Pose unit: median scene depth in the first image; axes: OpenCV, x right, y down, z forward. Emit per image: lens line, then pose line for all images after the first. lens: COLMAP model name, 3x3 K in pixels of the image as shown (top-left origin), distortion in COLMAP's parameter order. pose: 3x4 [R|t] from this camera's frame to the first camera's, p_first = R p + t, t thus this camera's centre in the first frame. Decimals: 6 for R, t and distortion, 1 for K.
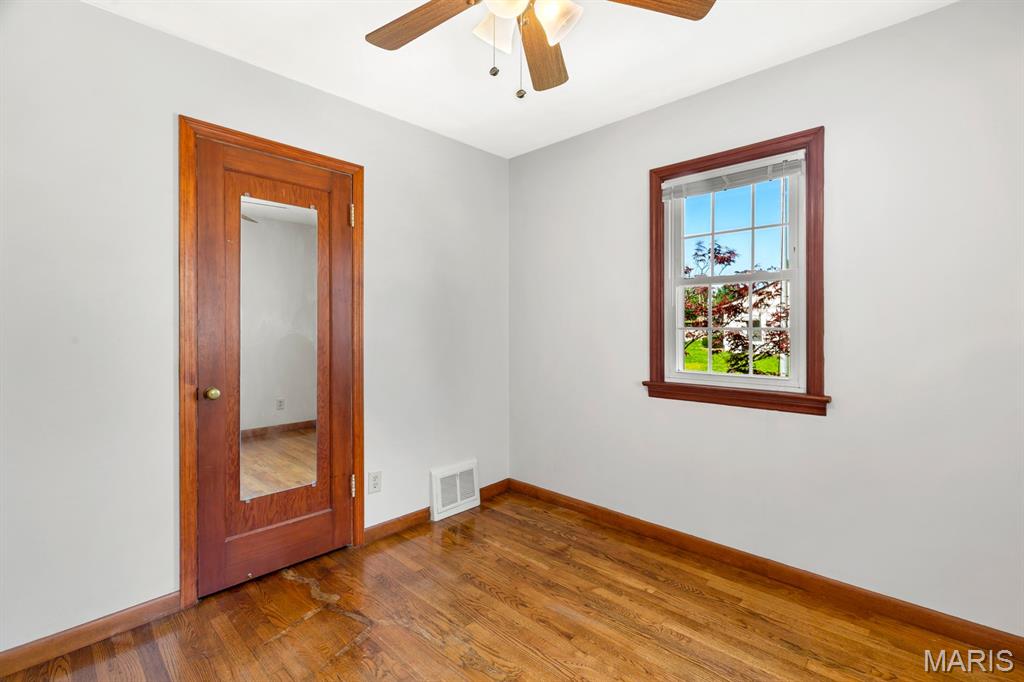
lens RADIAL K [[467.9, 0, 521.0], [0, 467.9, 335.3], [0, 0, 1]] dist [0.000906, 0.000333]
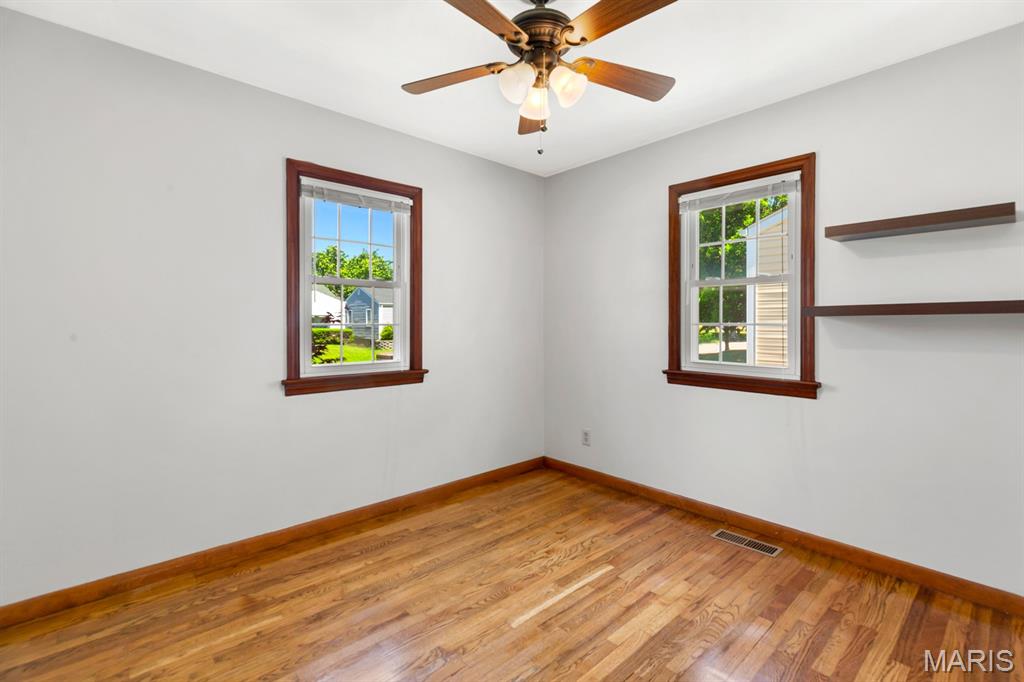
lens RADIAL K [[467.9, 0, 521.0], [0, 467.9, 335.3], [0, 0, 1]] dist [0.000906, 0.000333]
pose [[0.063248, -0.023095, 0.997731, -0.715333], [0.019615, 0.999568, 0.021894, -0.004527], [-0.997805, 0.018186, 0.063674, 0.512521]]
